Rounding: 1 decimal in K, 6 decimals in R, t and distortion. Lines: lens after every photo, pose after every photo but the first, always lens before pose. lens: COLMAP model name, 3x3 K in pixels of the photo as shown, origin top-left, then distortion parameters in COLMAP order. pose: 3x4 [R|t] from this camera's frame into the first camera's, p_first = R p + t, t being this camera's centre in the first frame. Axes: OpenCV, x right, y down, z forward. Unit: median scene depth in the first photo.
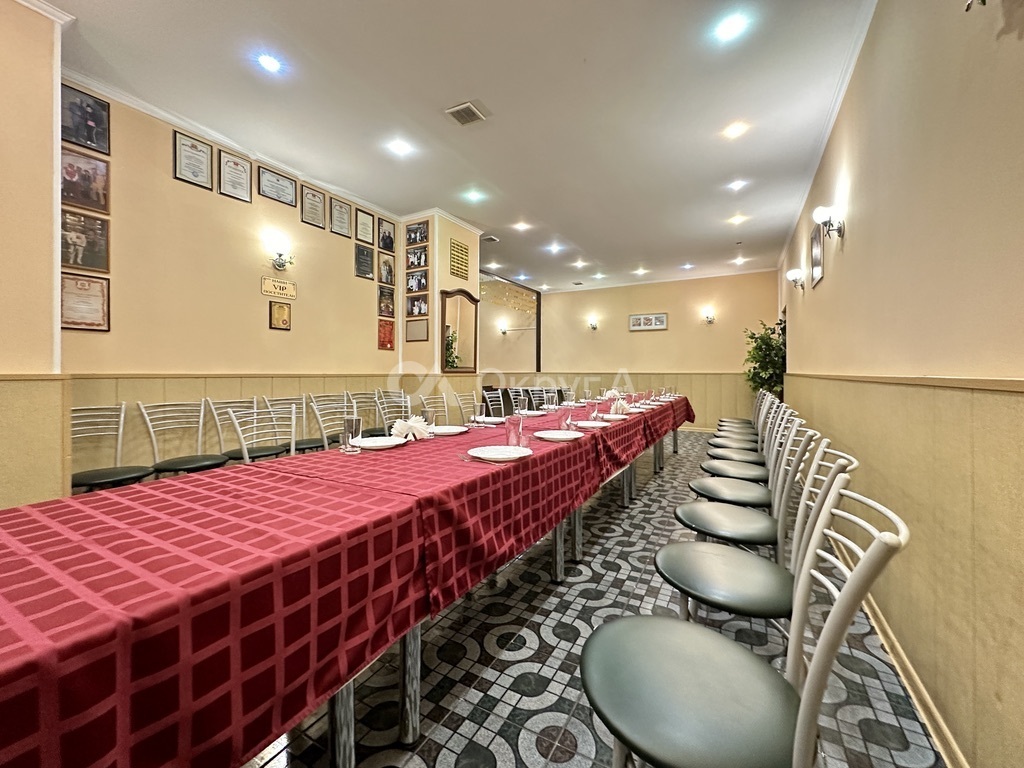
lens RADIAL K [[415.6, 0, 511.2], [0, 415.6, 375.0], [0, 0, 1]] dist [-0.001326, 0.000021]
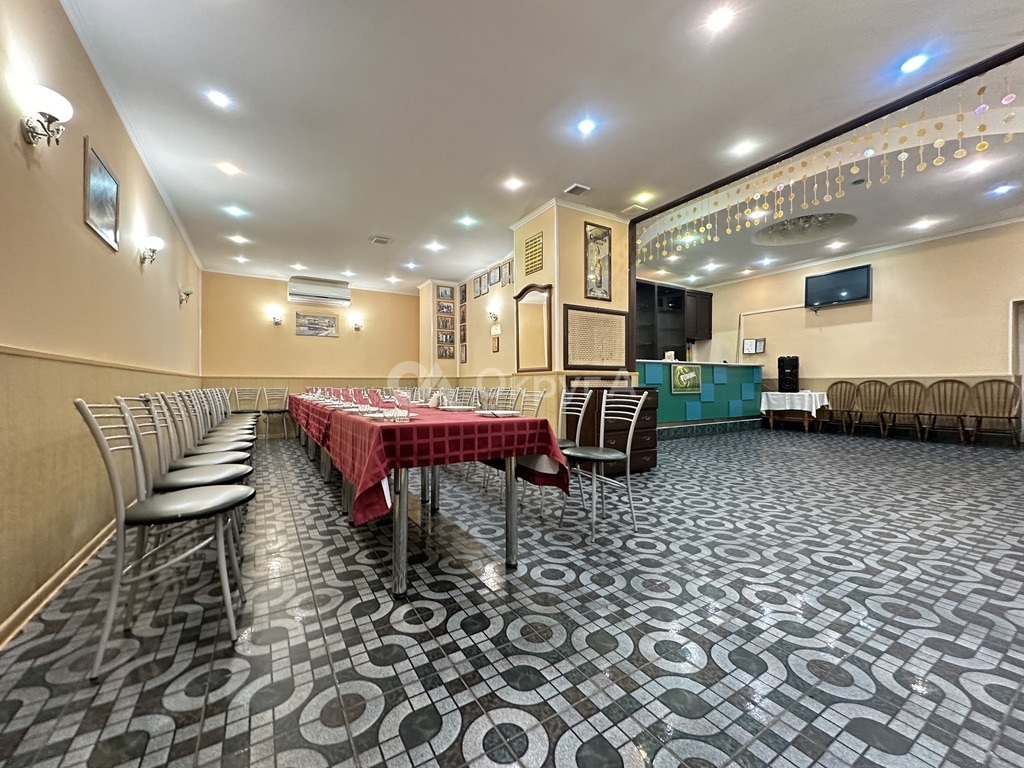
lens RADIAL K [[408.8, 0, 512.0], [0, 408.8, 384.0], [0, 0, 1]] dist [-0.001481, -0.000075]
pose [[-0.491409, 0.002226, -0.870926, 0.709033], [-0.004337, 0.999978, 0.005004, 0.023302], [0.870918, 0.006236, -0.491388, 1.370655]]
